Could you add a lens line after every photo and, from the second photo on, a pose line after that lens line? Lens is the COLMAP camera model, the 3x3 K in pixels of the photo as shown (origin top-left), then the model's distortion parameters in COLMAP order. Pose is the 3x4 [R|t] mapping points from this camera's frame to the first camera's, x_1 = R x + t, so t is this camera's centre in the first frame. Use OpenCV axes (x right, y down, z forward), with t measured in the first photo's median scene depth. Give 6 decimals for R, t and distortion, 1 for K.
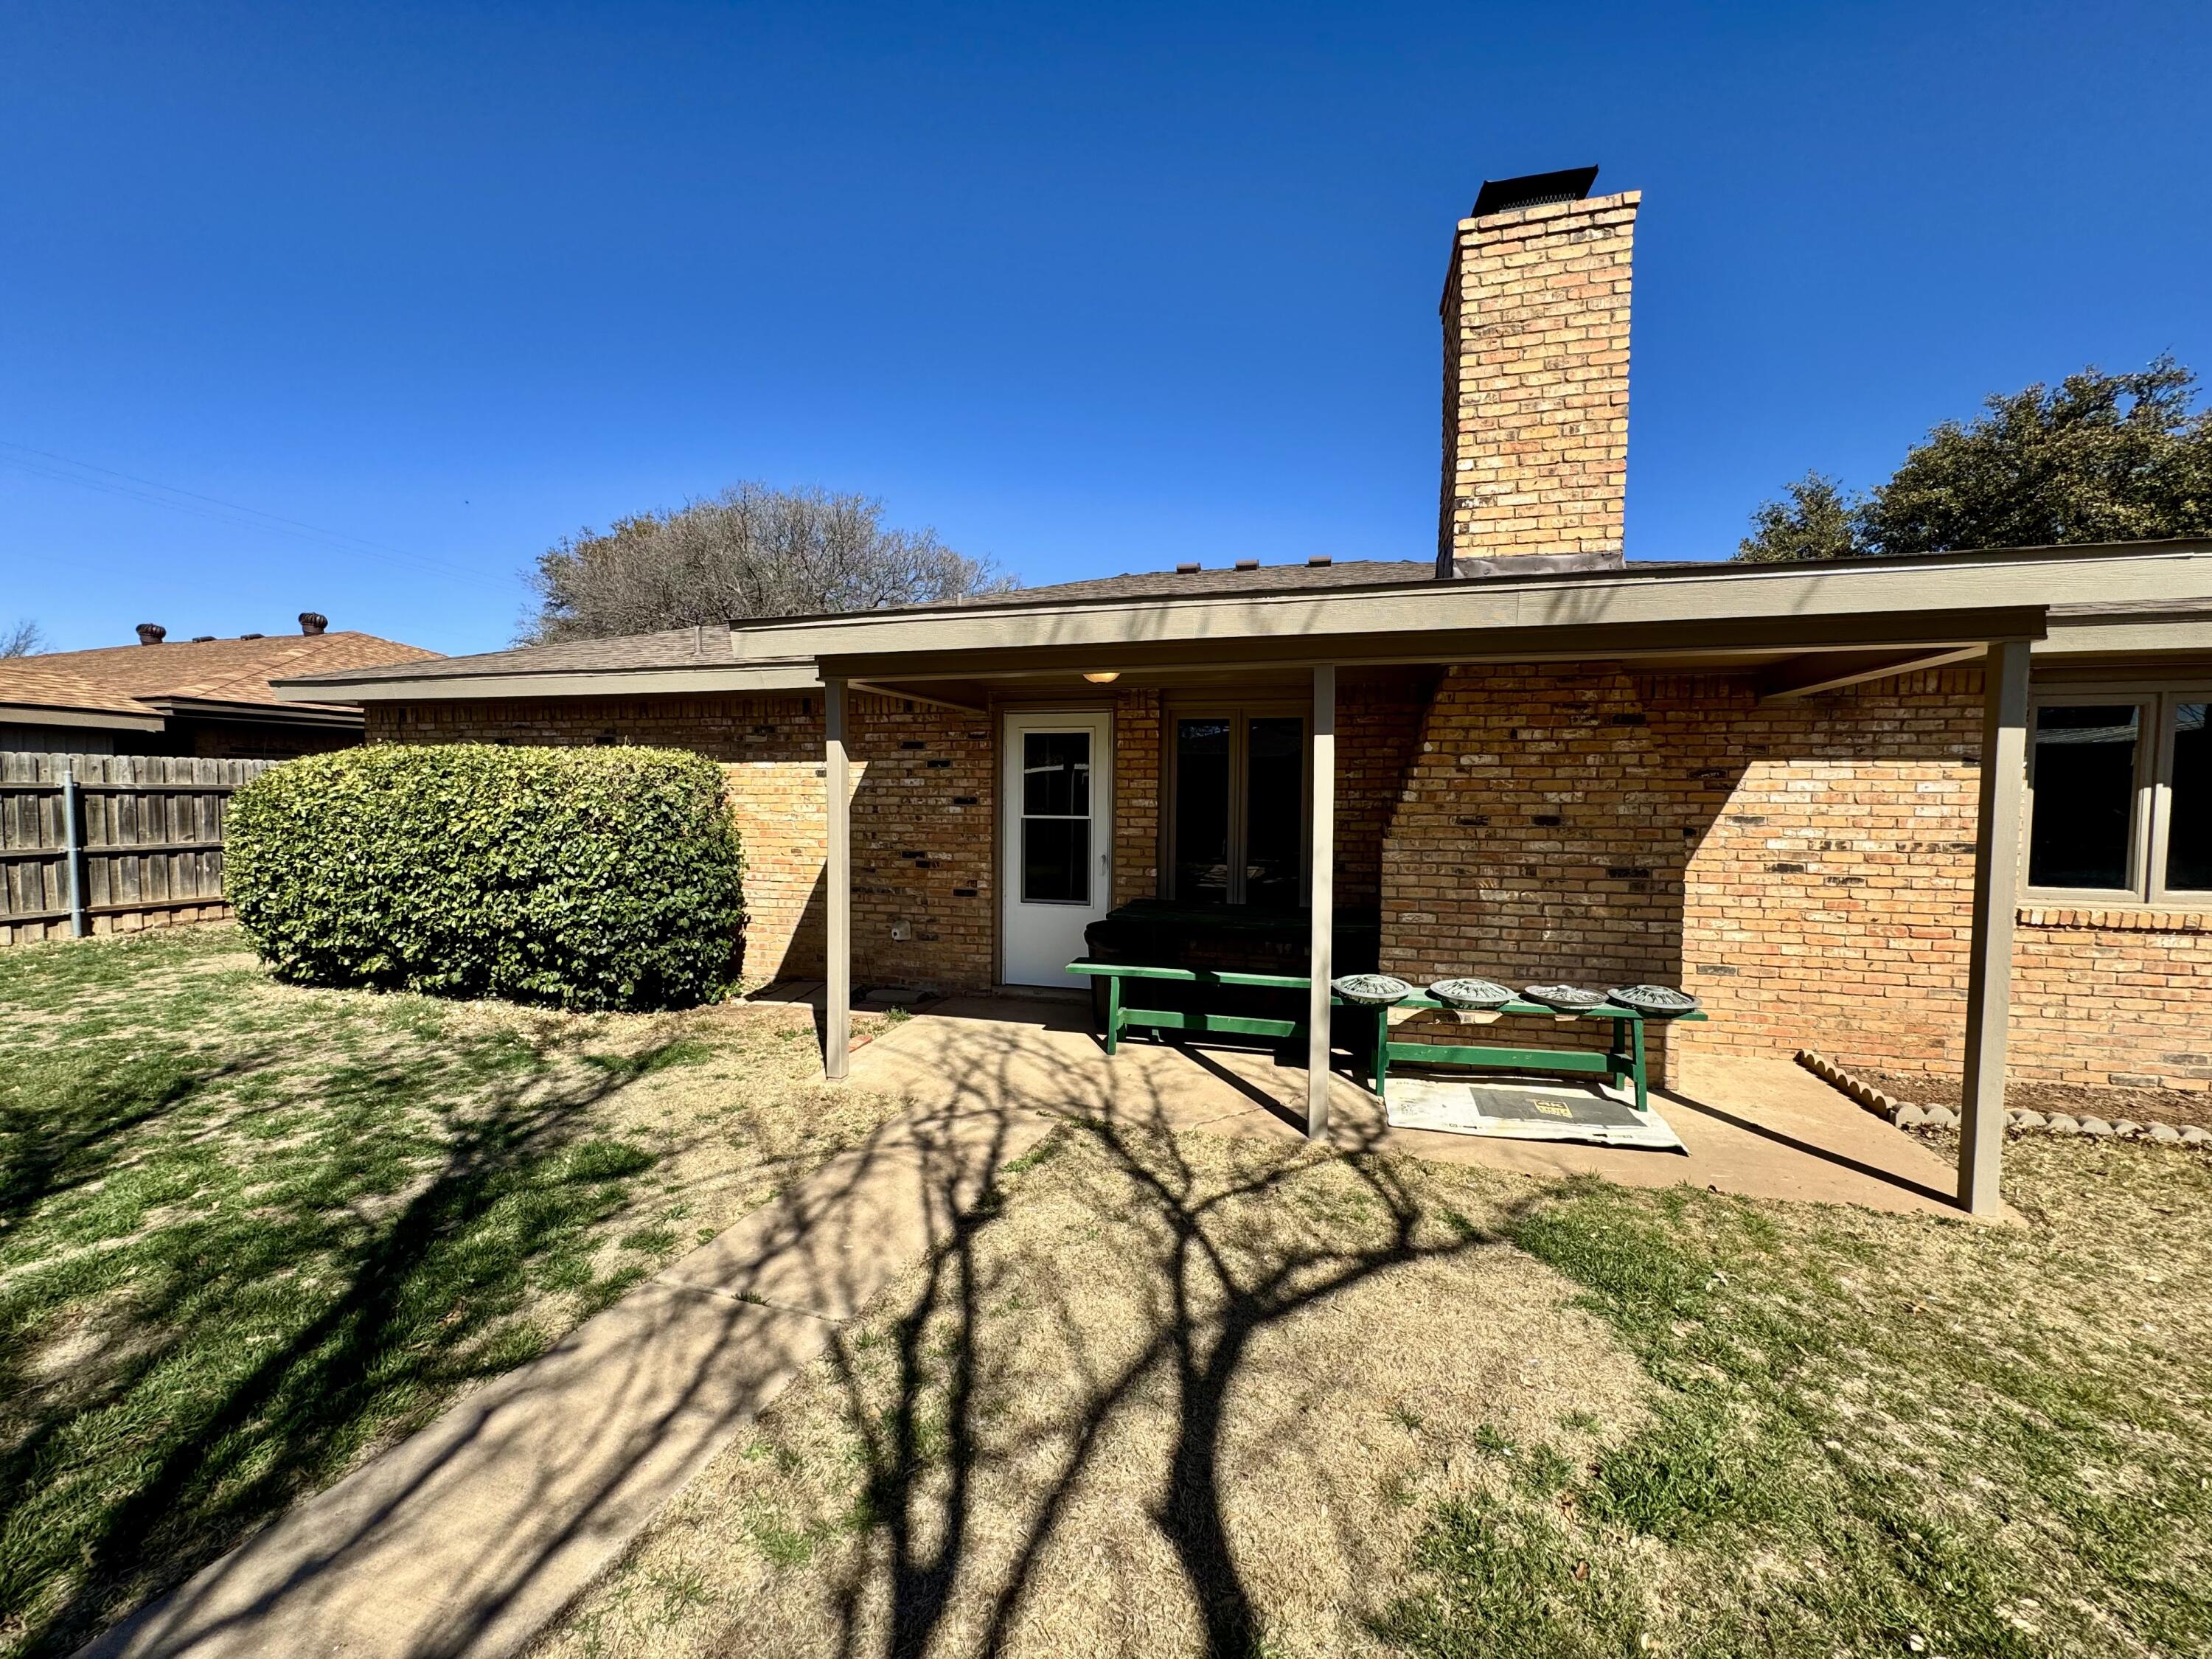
lens RADIAL K [[881.9, 0, 1106.1], [0, 881.9, 834.0], [0, 0, 1]] dist [-0.001830, -0.000328]
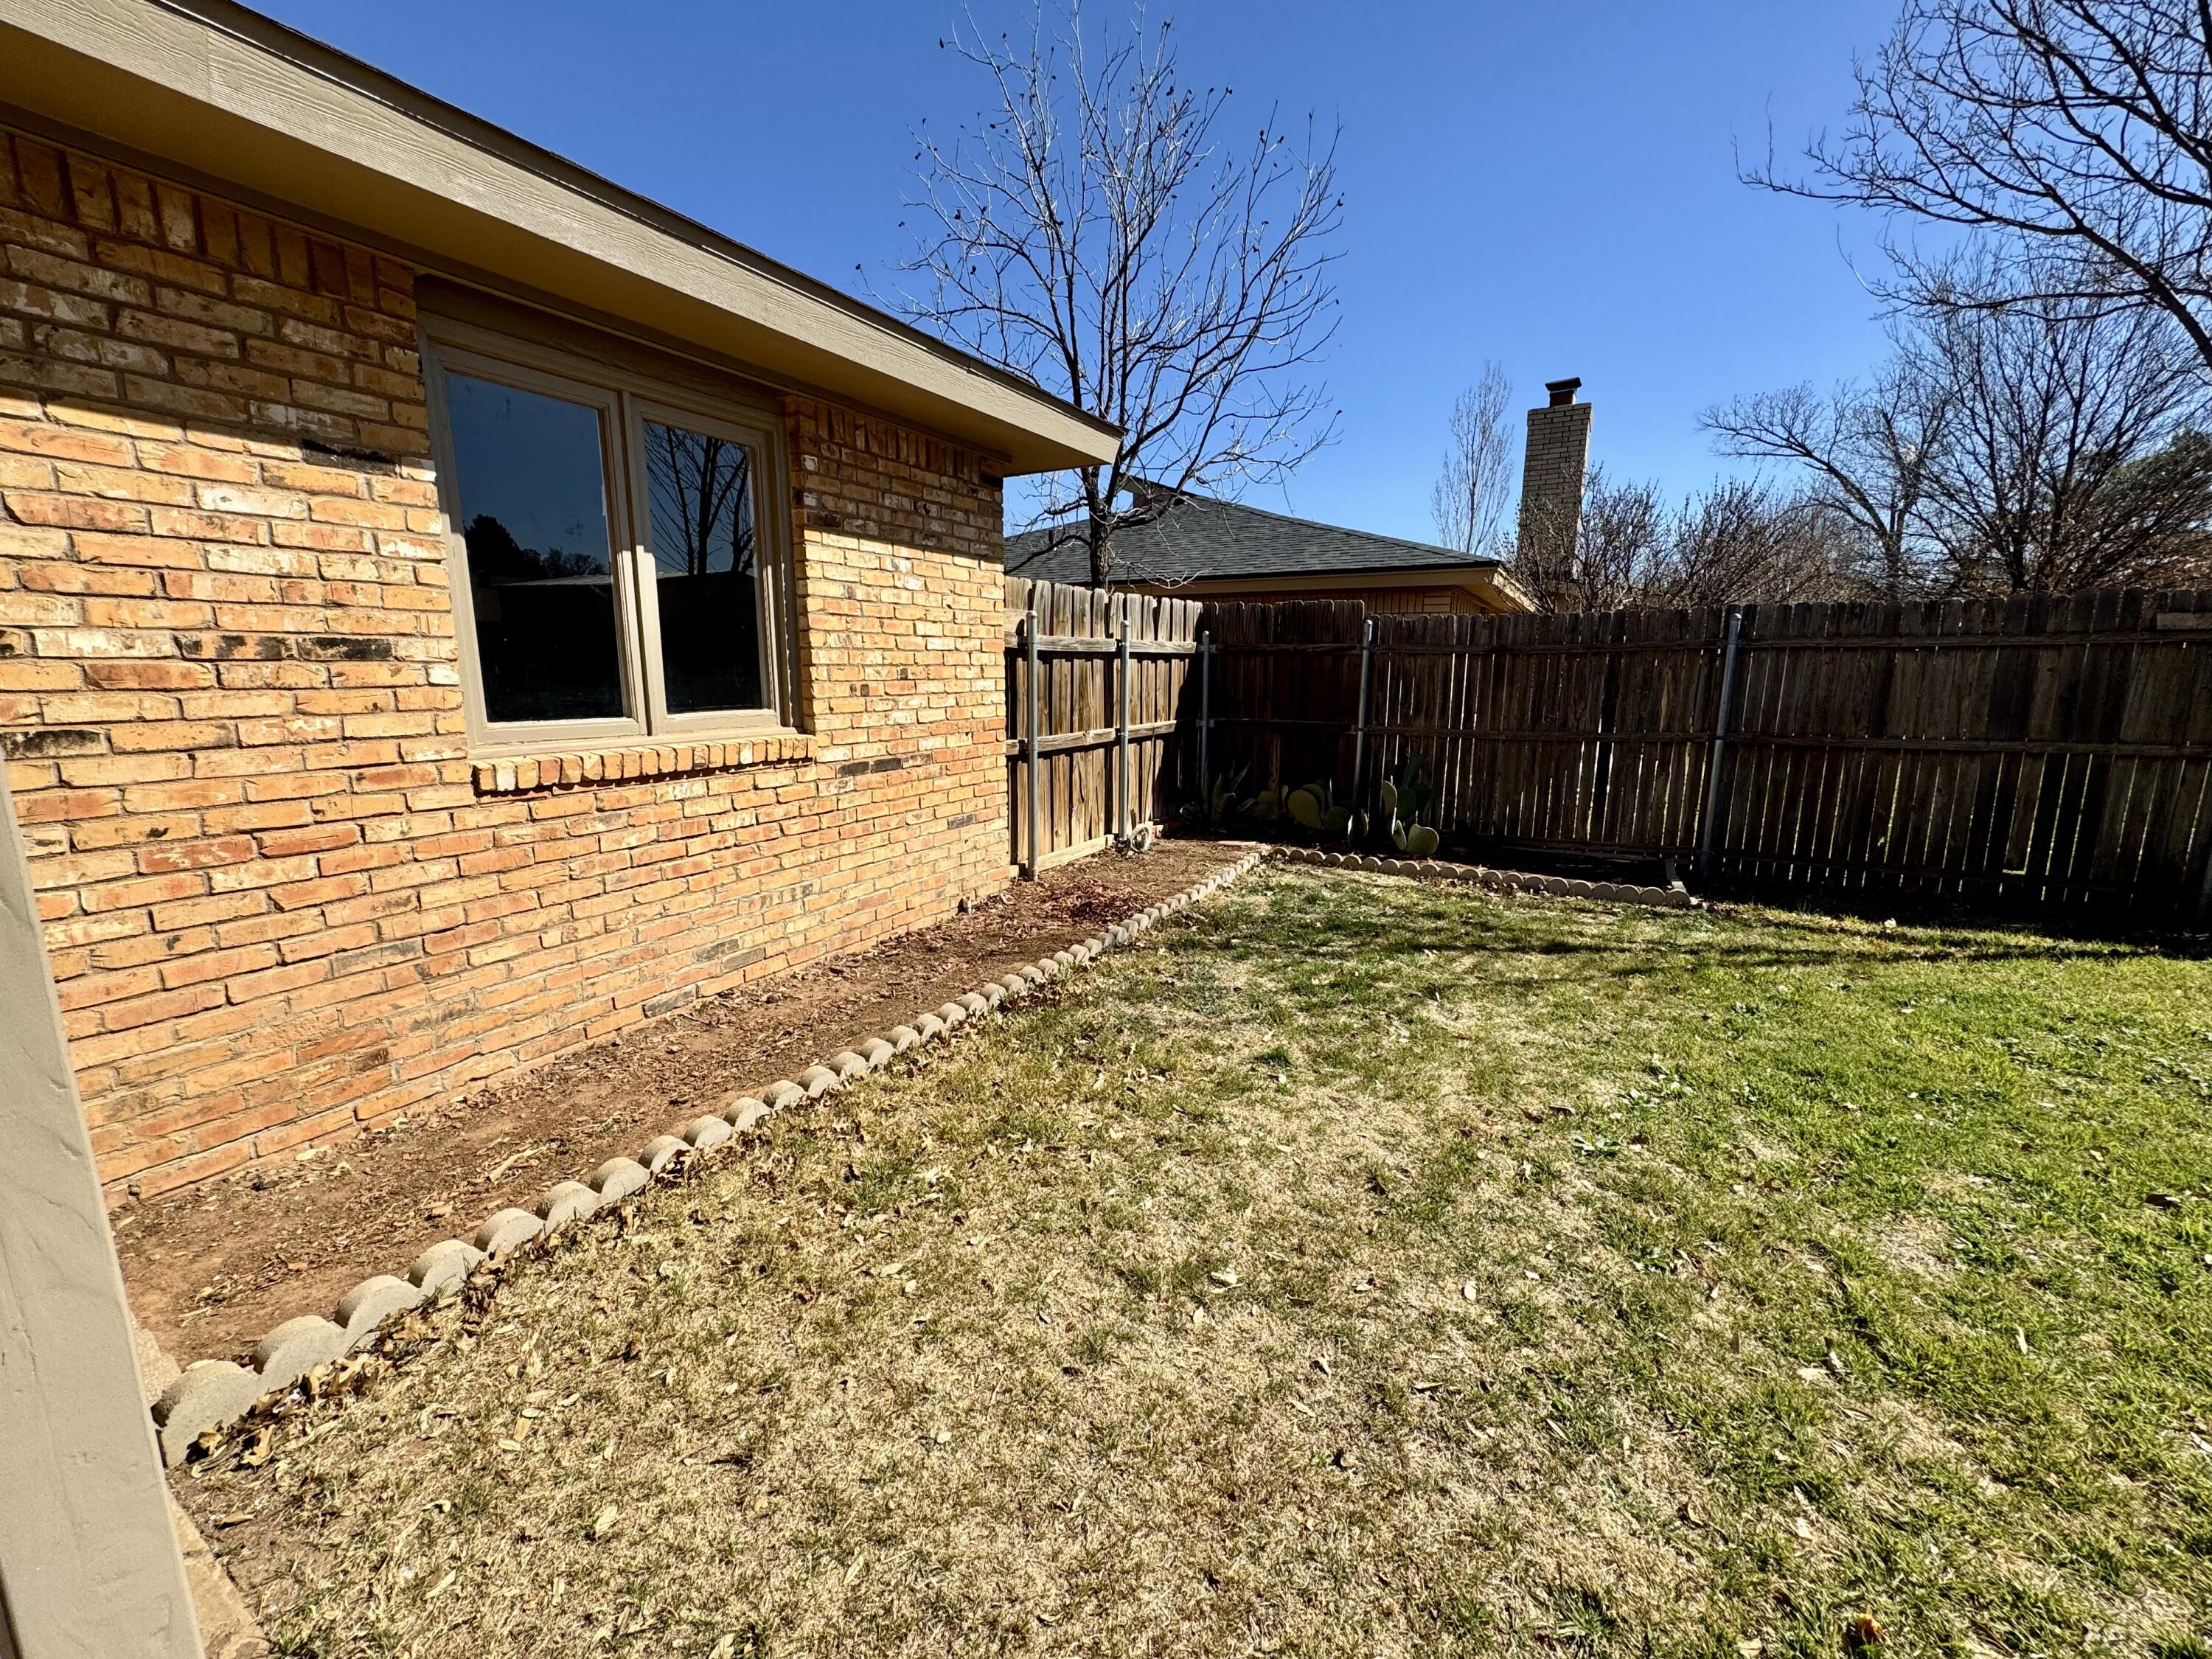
lens RADIAL K [[881.9, 0, 1103.0], [0, 881.9, 825.7], [0, 0, 1]] dist [-0.001830, -0.000328]
pose [[0.246163, -0.176616, 0.953001, 0.603897], [0.044245, 0.984280, 0.170984, 0.045375], [-0.968218, 0.000076, 0.250108, 0.488561]]
